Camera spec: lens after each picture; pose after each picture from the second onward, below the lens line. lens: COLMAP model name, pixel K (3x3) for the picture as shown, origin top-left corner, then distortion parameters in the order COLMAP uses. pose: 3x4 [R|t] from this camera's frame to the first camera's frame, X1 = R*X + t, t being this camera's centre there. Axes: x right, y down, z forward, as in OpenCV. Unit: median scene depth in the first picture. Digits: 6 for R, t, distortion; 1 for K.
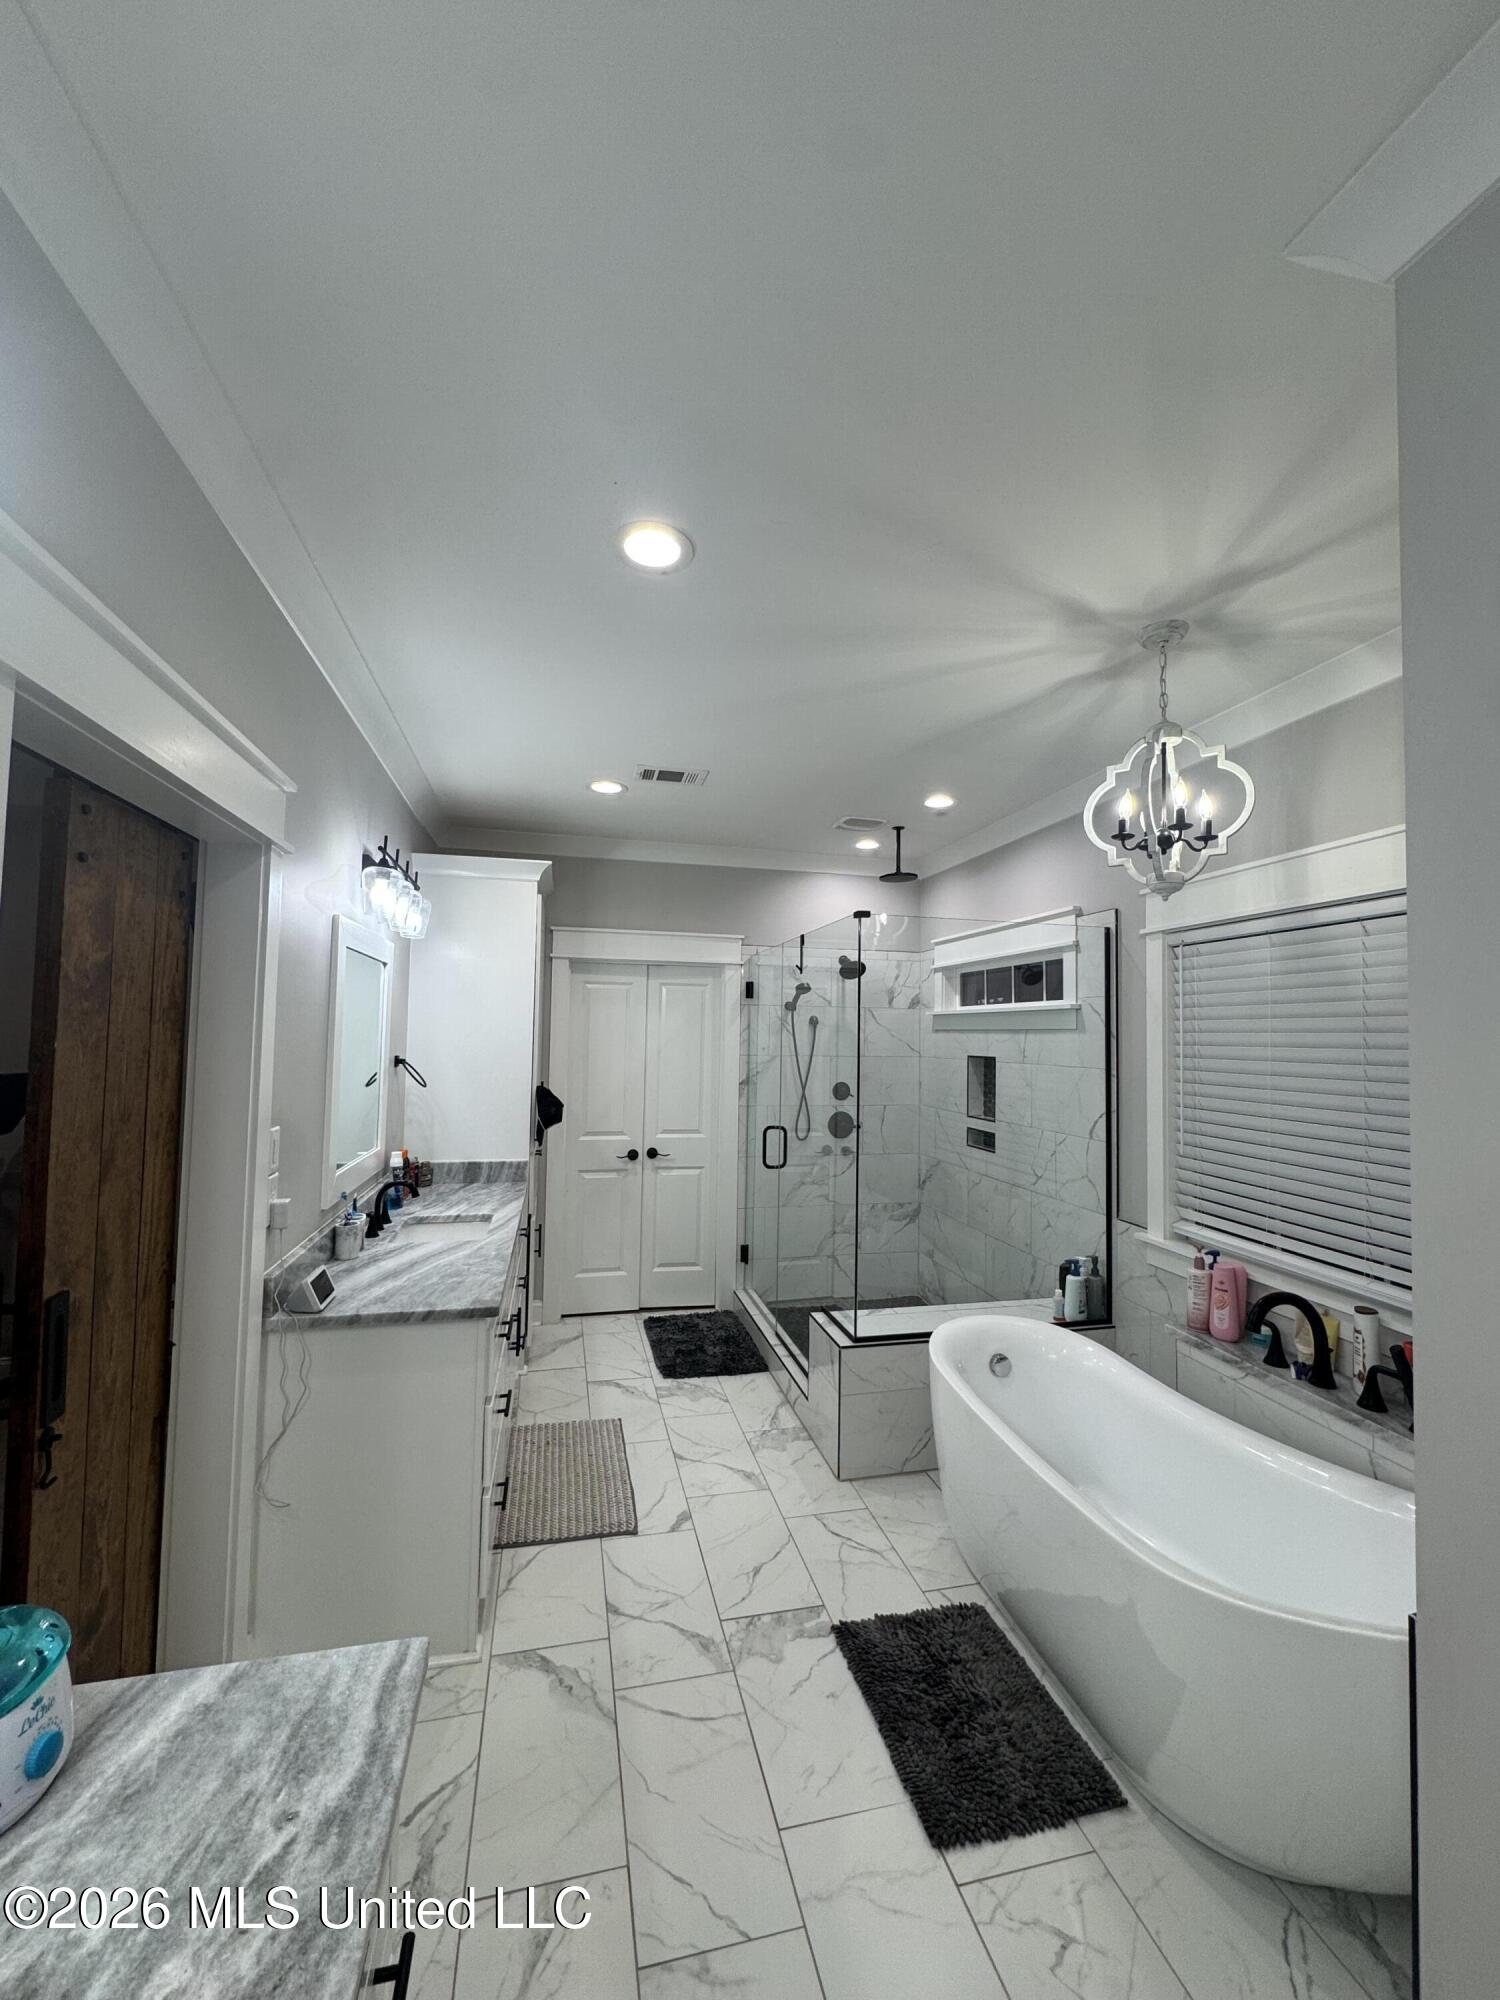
lens RADIAL K [[795.6, 0, 752.9], [0, 795.6, 994.3], [0, 0, 1]] dist [-0.003582, -0.000519]
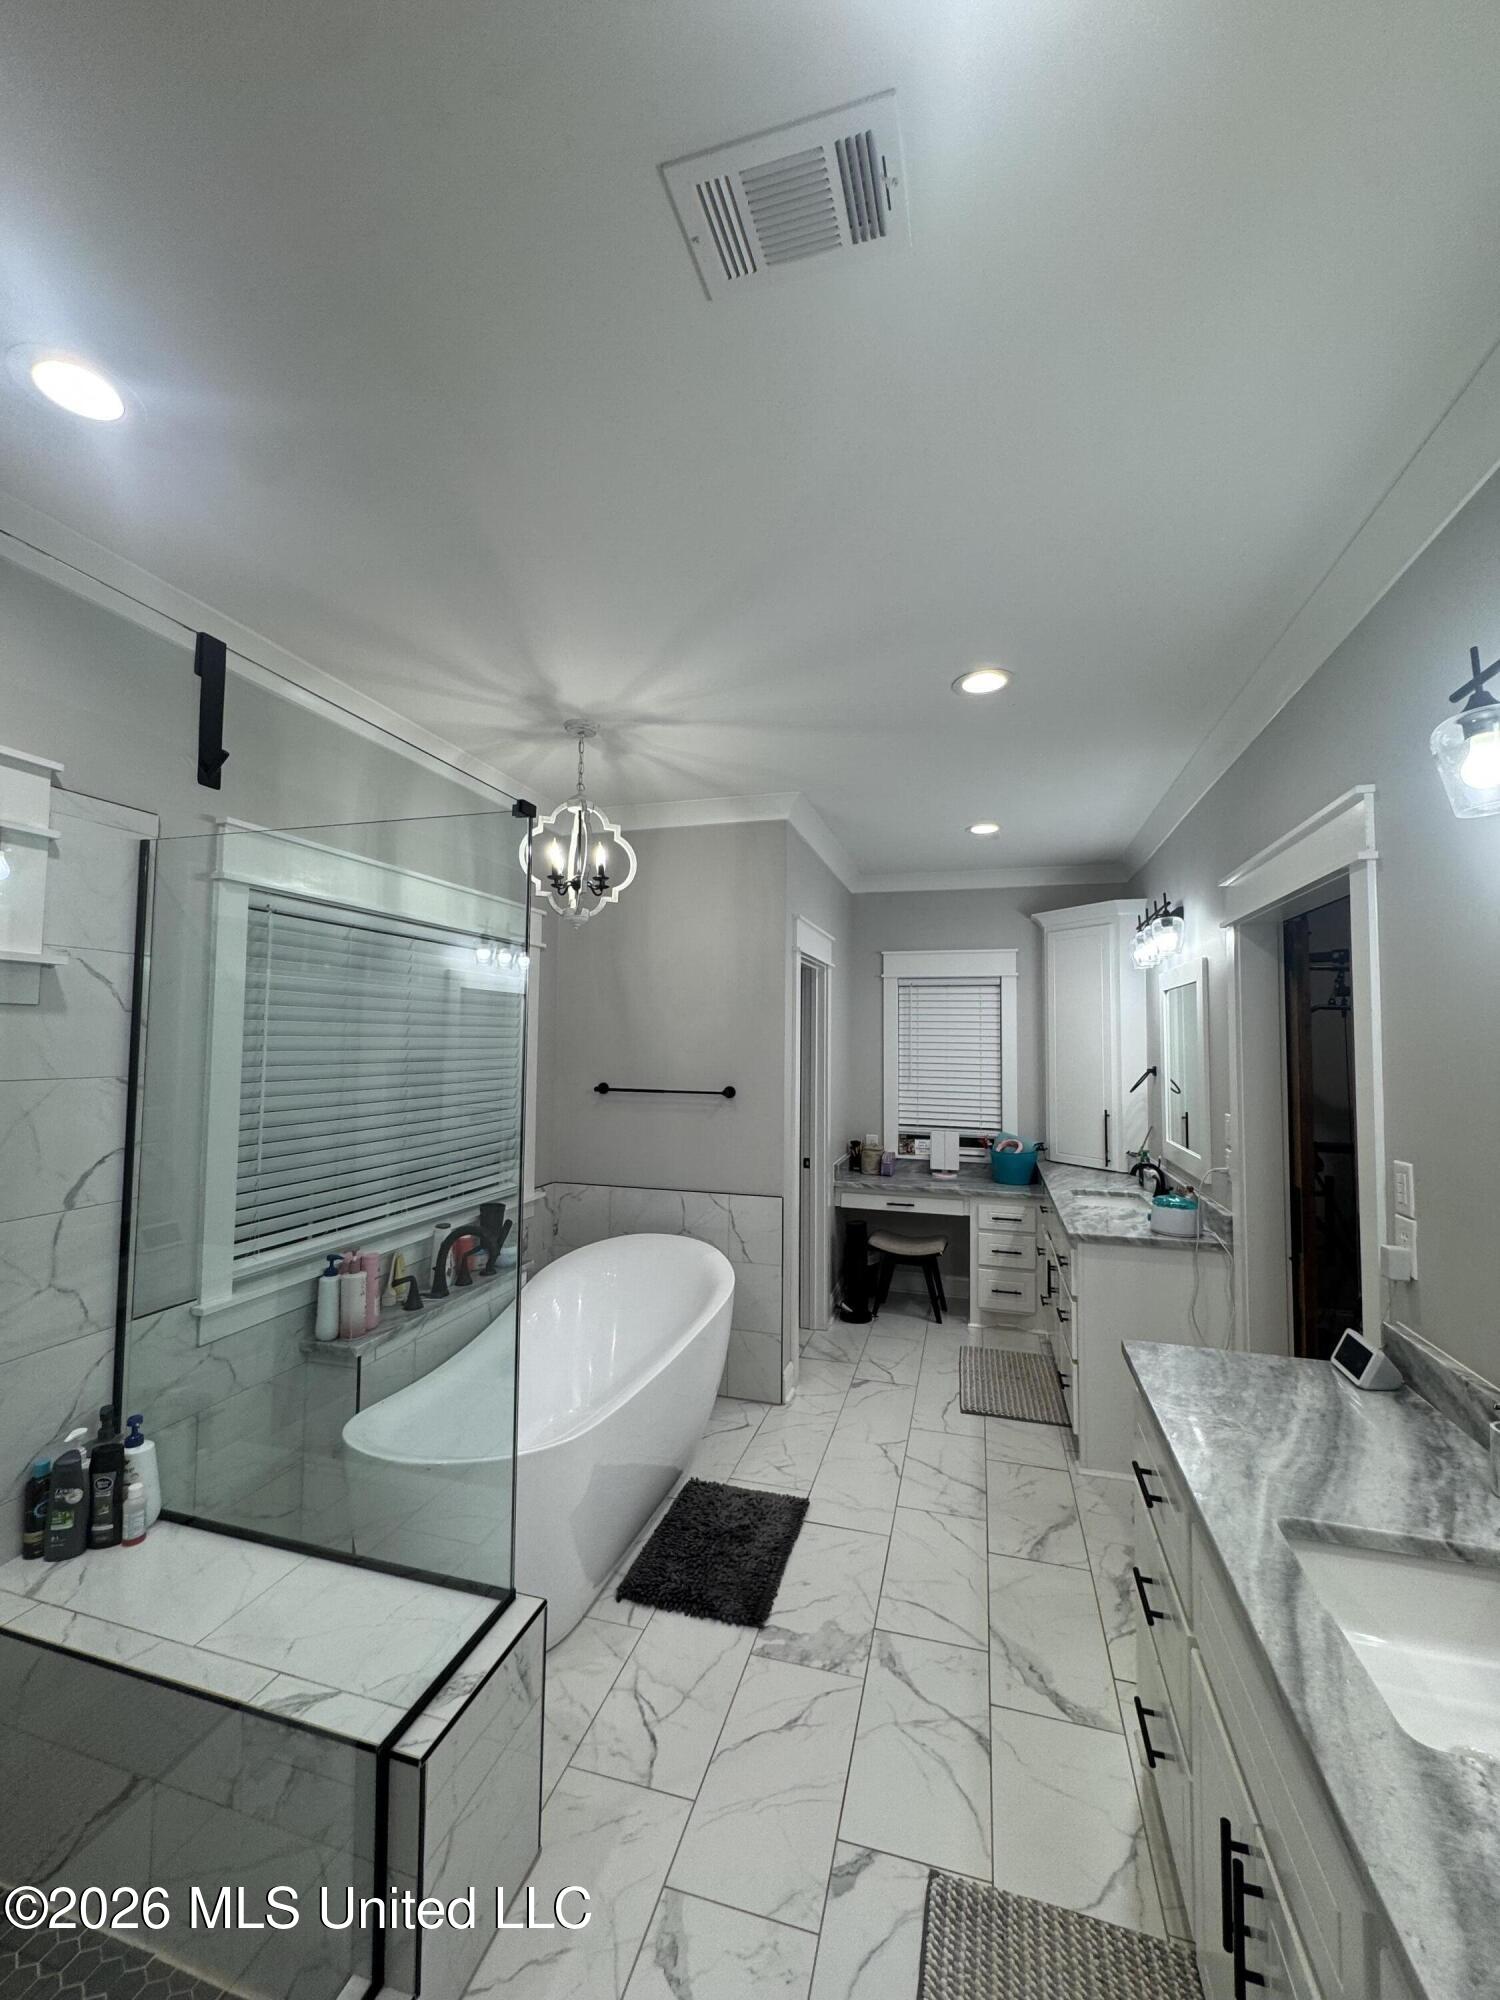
lens RADIAL K [[795.6, 0, 752.9], [0, 795.6, 994.3], [0, 0, 1]] dist [-0.003582, -0.000519]
pose [[-0.870191, 0.001771, 0.492711, -0.376765], [-0.051039, 0.994290, -0.093715, 0.096164], [-0.490064, -0.106697, -0.865132, 1.919068]]
